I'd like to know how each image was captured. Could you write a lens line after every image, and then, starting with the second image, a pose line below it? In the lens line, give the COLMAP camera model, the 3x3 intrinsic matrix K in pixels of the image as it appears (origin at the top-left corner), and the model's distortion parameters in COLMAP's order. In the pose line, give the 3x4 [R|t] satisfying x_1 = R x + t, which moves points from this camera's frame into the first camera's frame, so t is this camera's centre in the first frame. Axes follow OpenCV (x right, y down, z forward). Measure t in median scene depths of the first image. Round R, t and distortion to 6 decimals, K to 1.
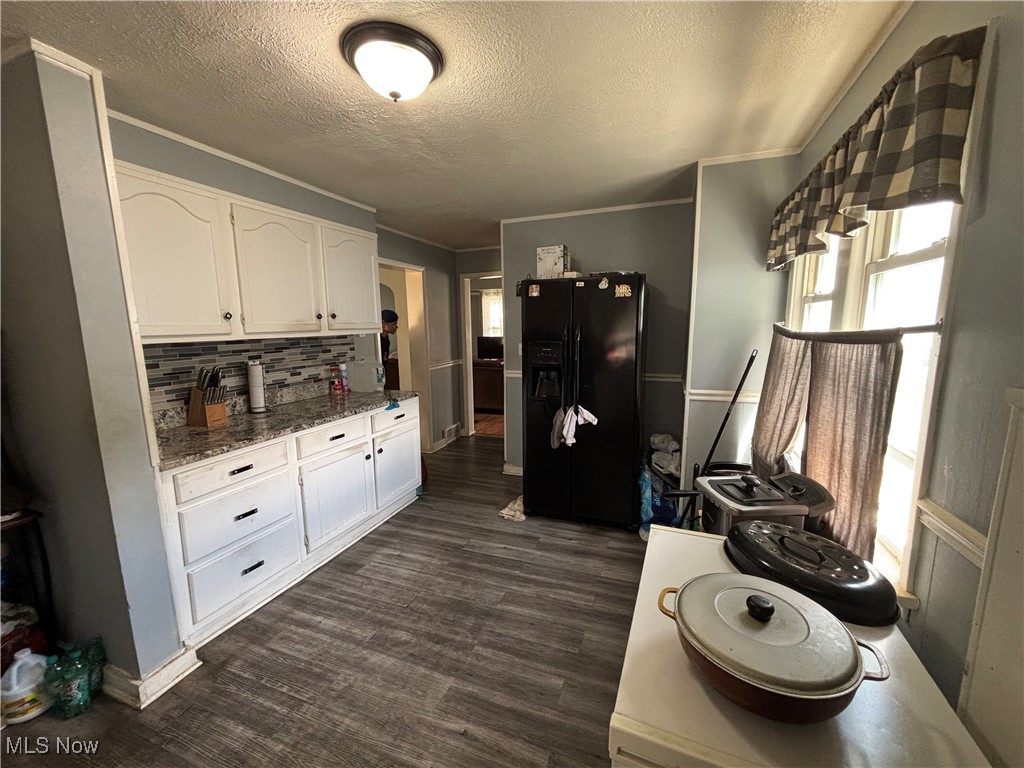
lens RADIAL K [[412.1, 0, 513.2], [0, 412.1, 387.0], [0, 0, 1]] dist [-0.000918, 0.001322]
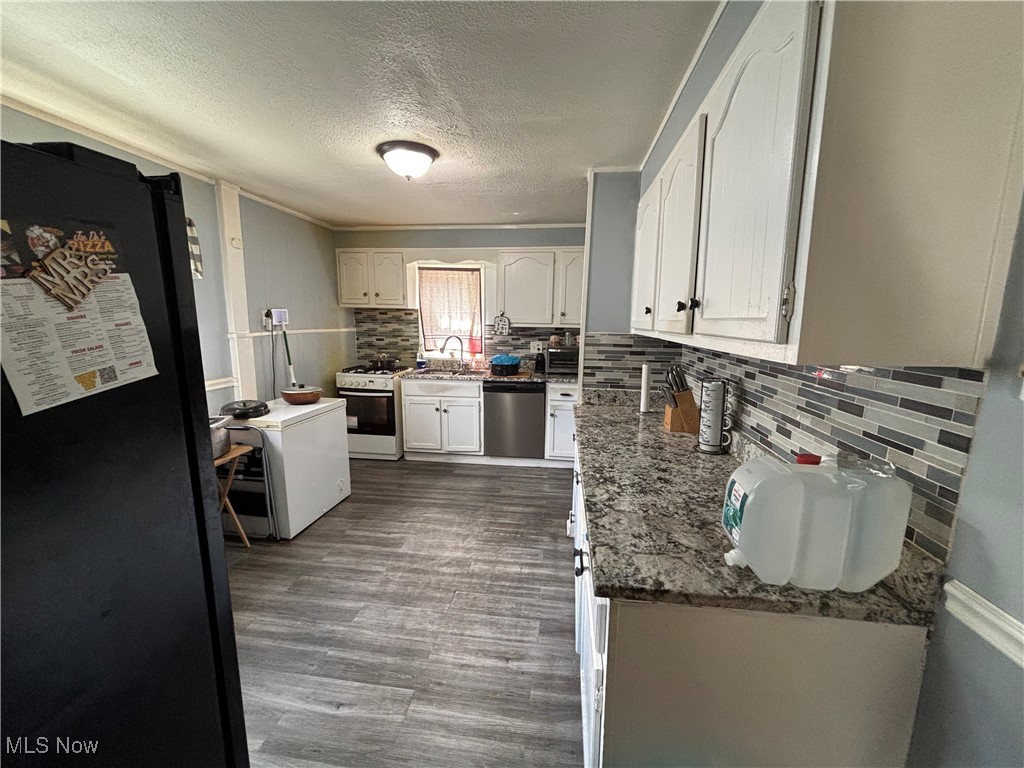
lens RADIAL K [[412.1, 0, 512.4], [0, 412.1, 386.5], [0, 0, 1]] dist [-0.000918, 0.001322]
pose [[-0.973043, 0.041286, -0.226900, -0.153852], [-0.033120, 0.948632, 0.314643, -0.243154], [0.228235, 0.313676, -0.921692, 1.532205]]
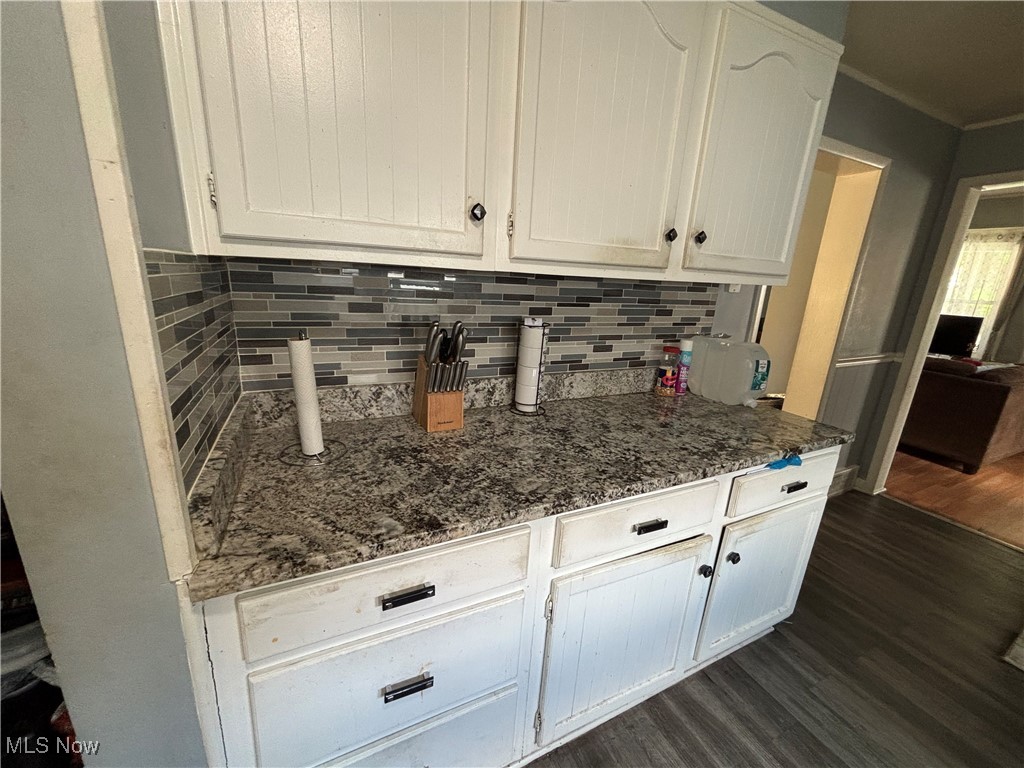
lens RADIAL K [[412.1, 0, 513.3], [0, 412.1, 384.0], [0, 0, 1]] dist [-0.000918, 0.001322]
pose [[0.727091, 0.229880, -0.646911, -0.282524], [-0.170246, 0.973217, 0.154485, -0.057012], [0.665098, -0.002190, 0.746753, 0.581017]]
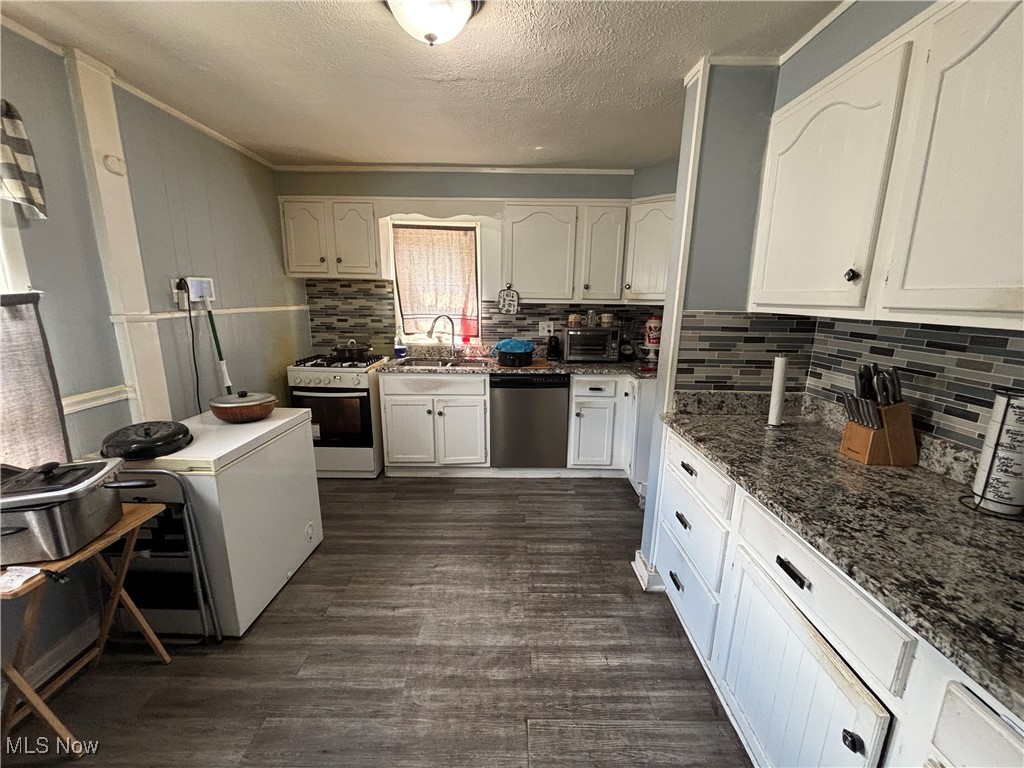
lens RADIAL K [[412.1, 0, 511.3], [0, 412.1, 385.2], [0, 0, 1]] dist [-0.000918, 0.001322]
pose [[-0.935116, 0.080456, -0.345087, -0.041255], [-0.052129, 0.932049, 0.358563, -0.175510], [0.350487, 0.353287, -0.867379, 1.153192]]
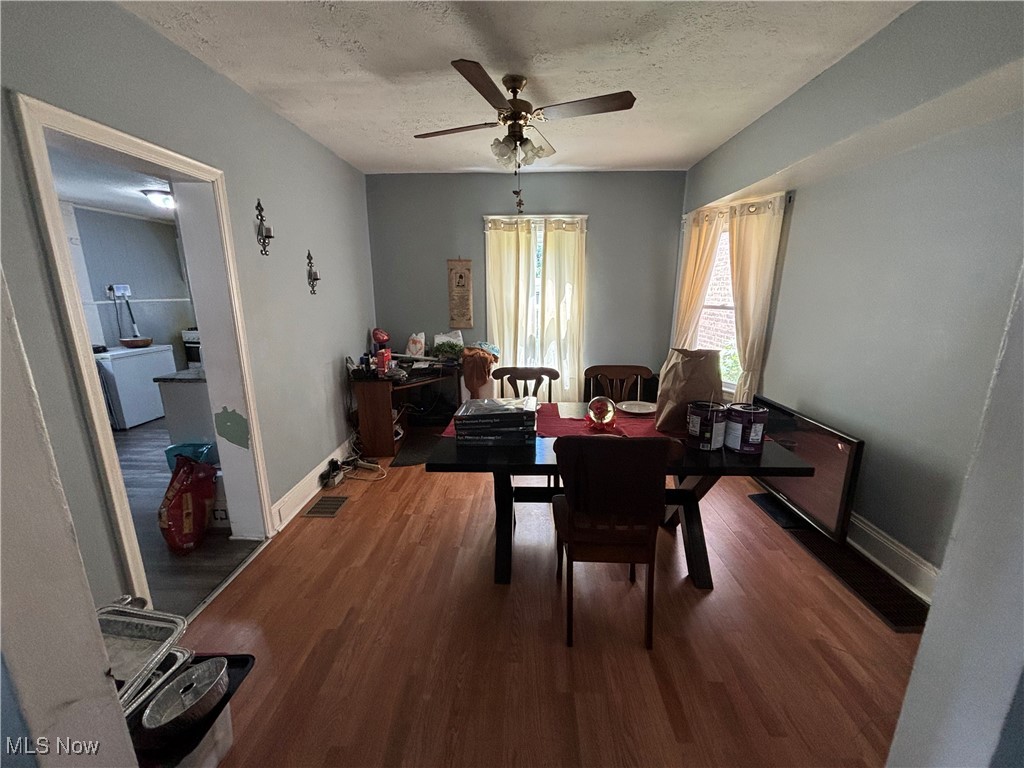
lens RADIAL K [[412.1, 0, 510.8], [0, 412.1, 386.6], [0, 0, 1]] dist [-0.000918, 0.001322]
pose [[-0.948552, 0.089180, -0.303804, -0.845017], [-0.034435, 0.924766, 0.378974, -0.392780], [0.314745, 0.369938, -0.874117, 2.508028]]
